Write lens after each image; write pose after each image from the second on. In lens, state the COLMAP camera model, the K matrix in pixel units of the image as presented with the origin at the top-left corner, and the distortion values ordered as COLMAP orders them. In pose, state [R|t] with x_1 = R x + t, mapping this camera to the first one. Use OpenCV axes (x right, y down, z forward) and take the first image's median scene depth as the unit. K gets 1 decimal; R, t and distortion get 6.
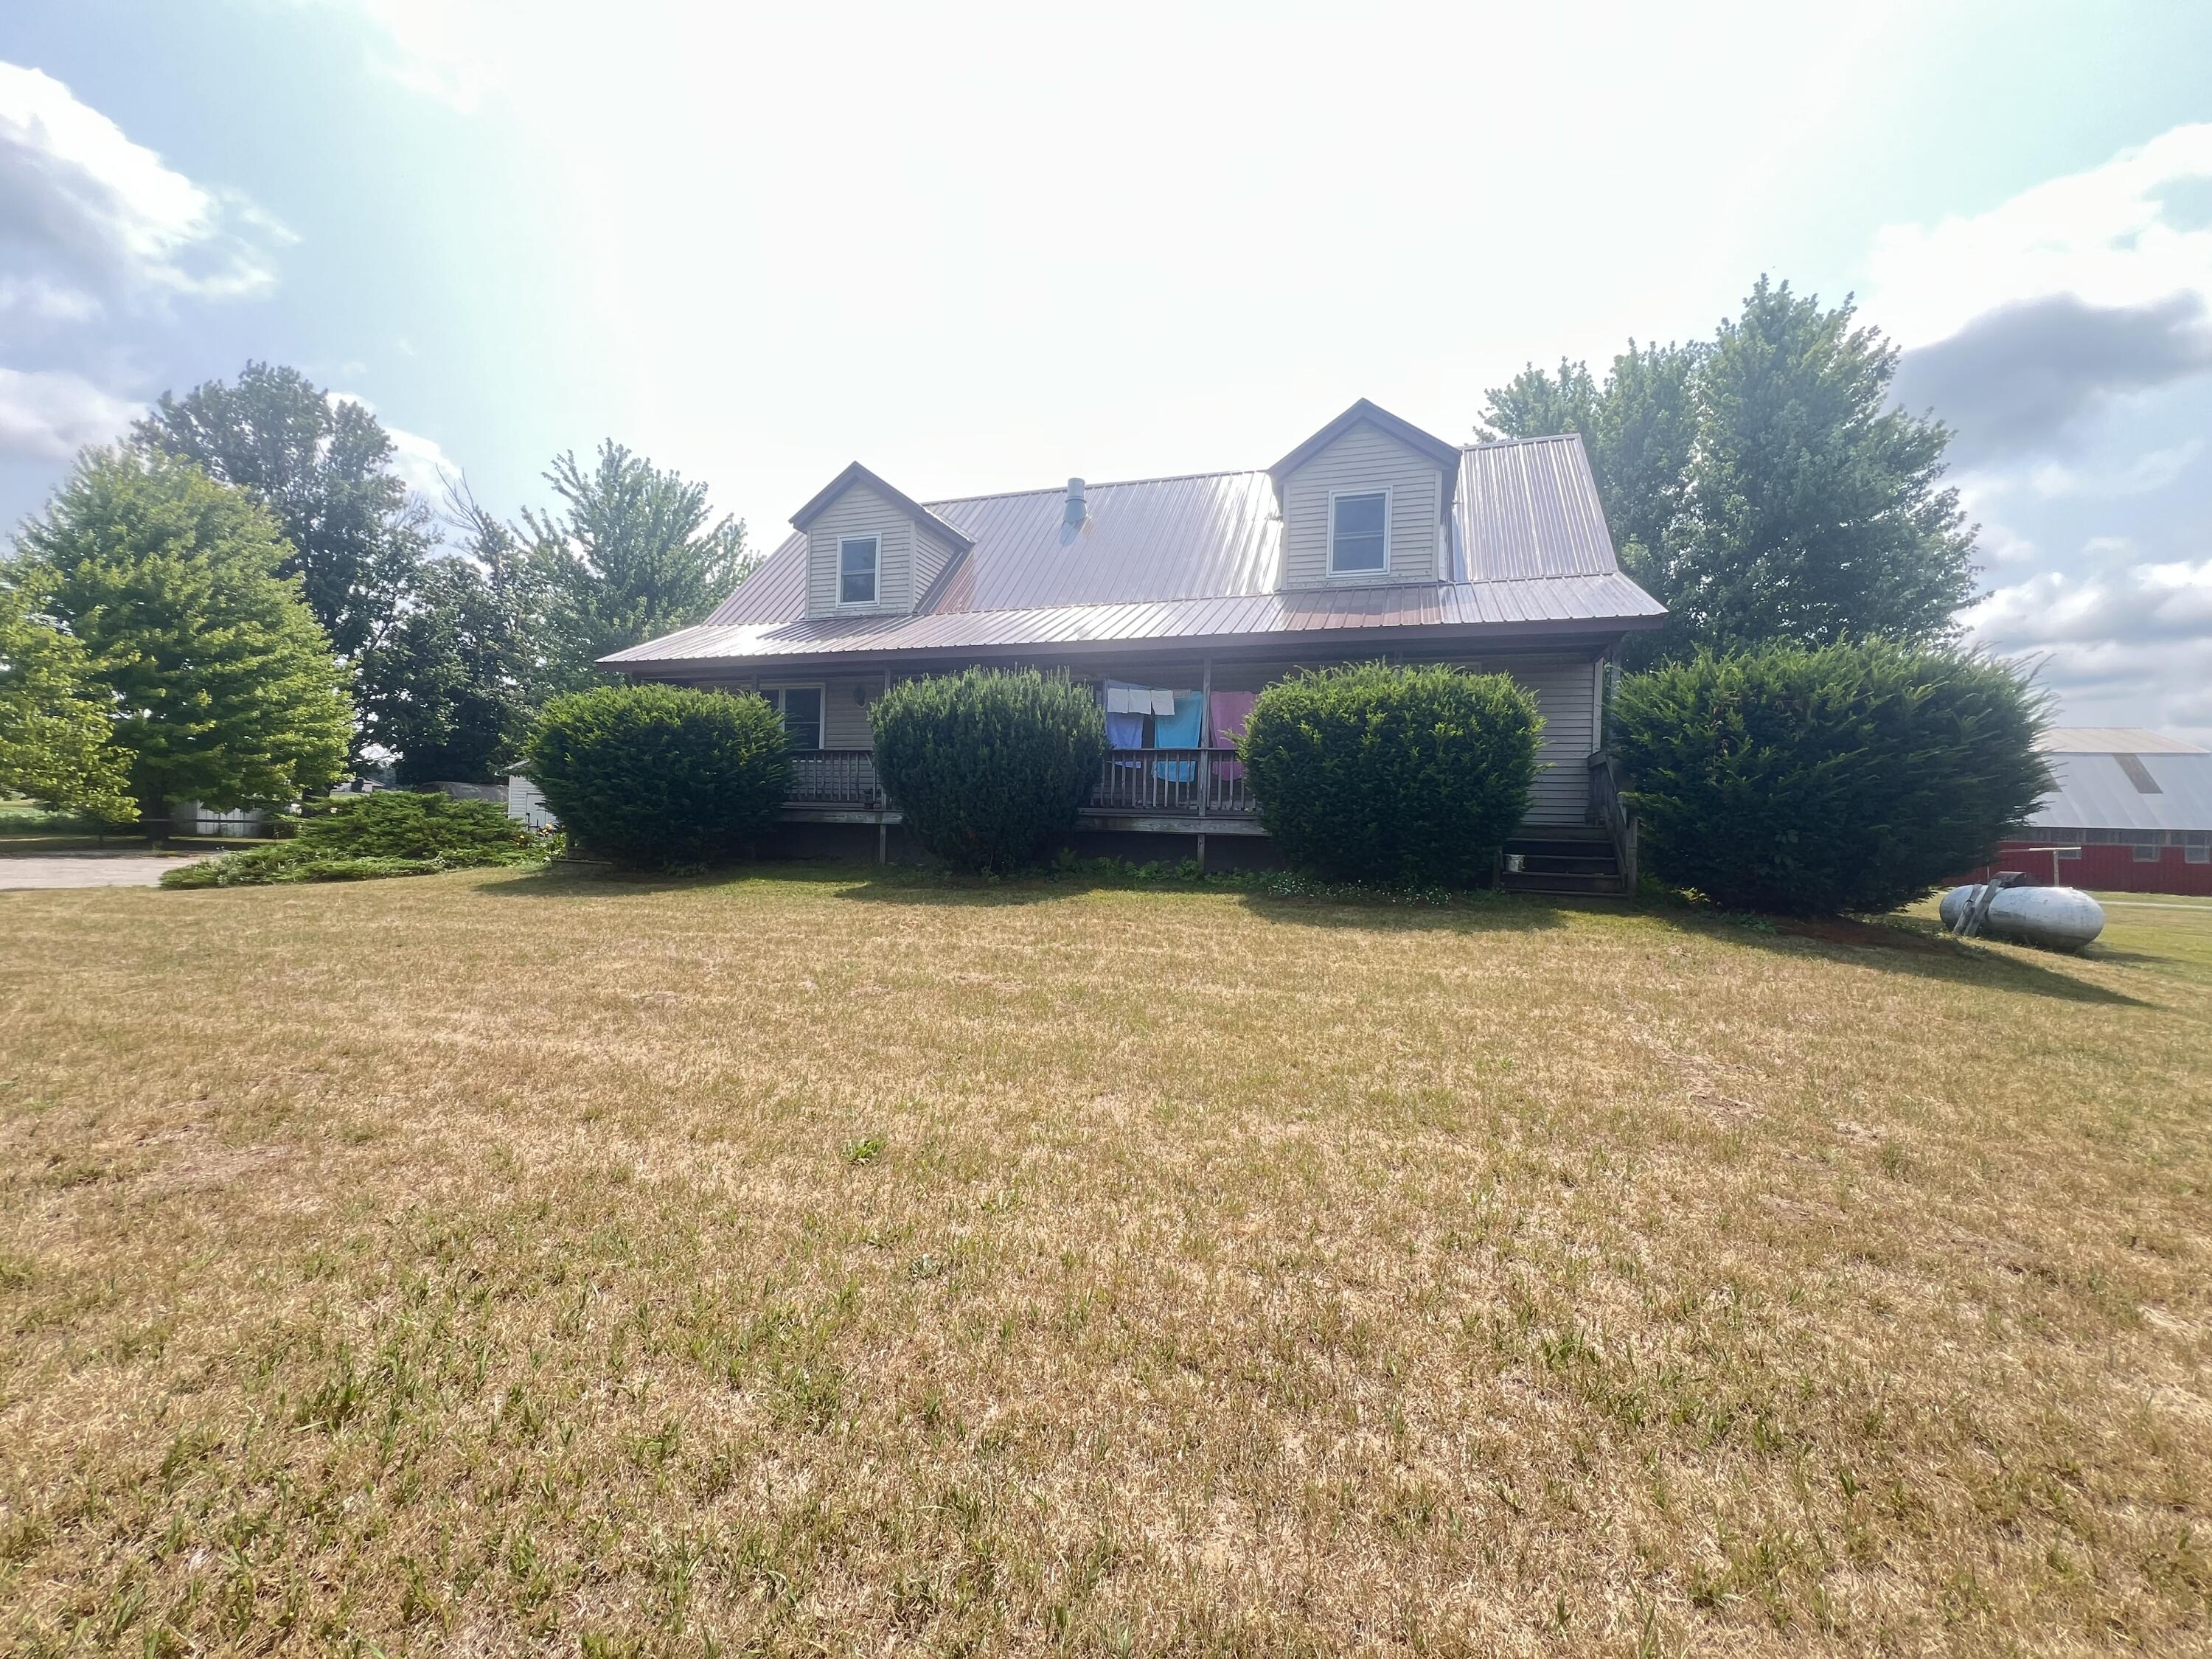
lens RADIAL K [[888.3, 0, 1088.4], [0, 888.3, 828.3], [0, 0, 1]] dist [-0.002109, 0.000923]
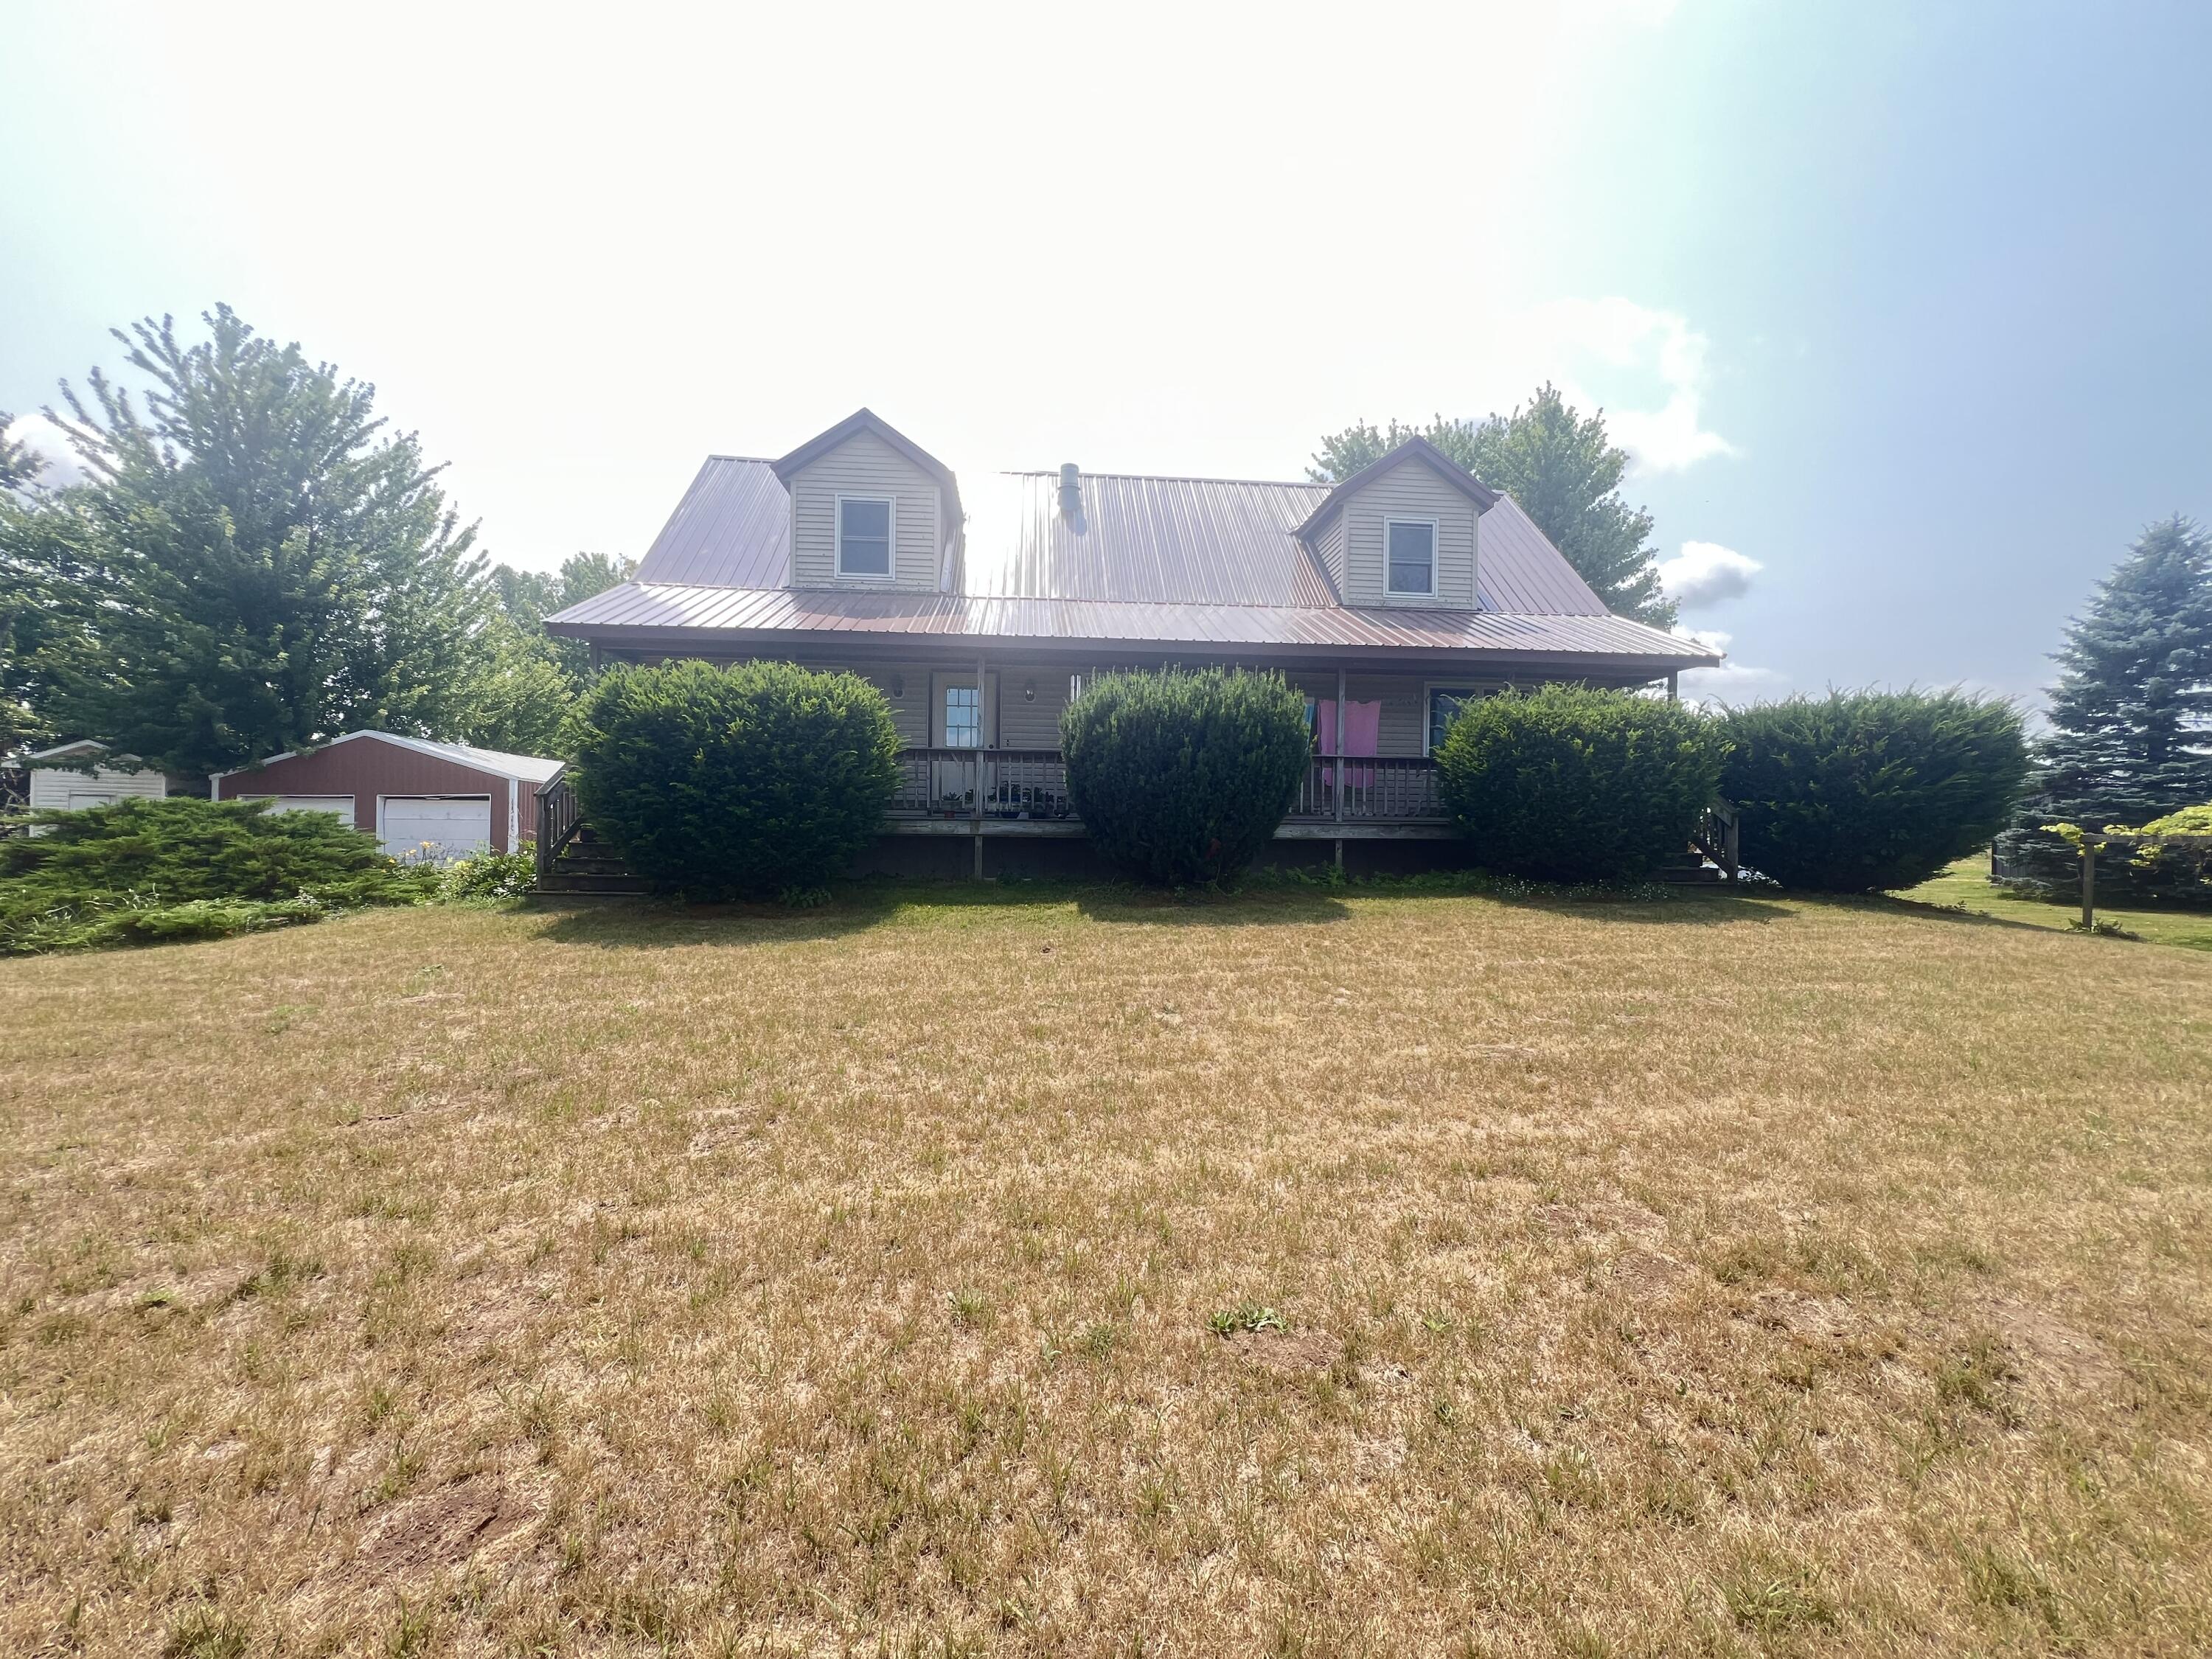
lens RADIAL K [[888.3, 0, 1099.4], [0, 888.3, 827.9], [0, 0, 1]] dist [-0.002109, 0.000923]
pose [[0.917345, -0.014739, 0.397820, -0.444174], [0.014876, 0.999886, 0.002742, -0.011745], [-0.397815, 0.003403, 0.917459, 0.146410]]
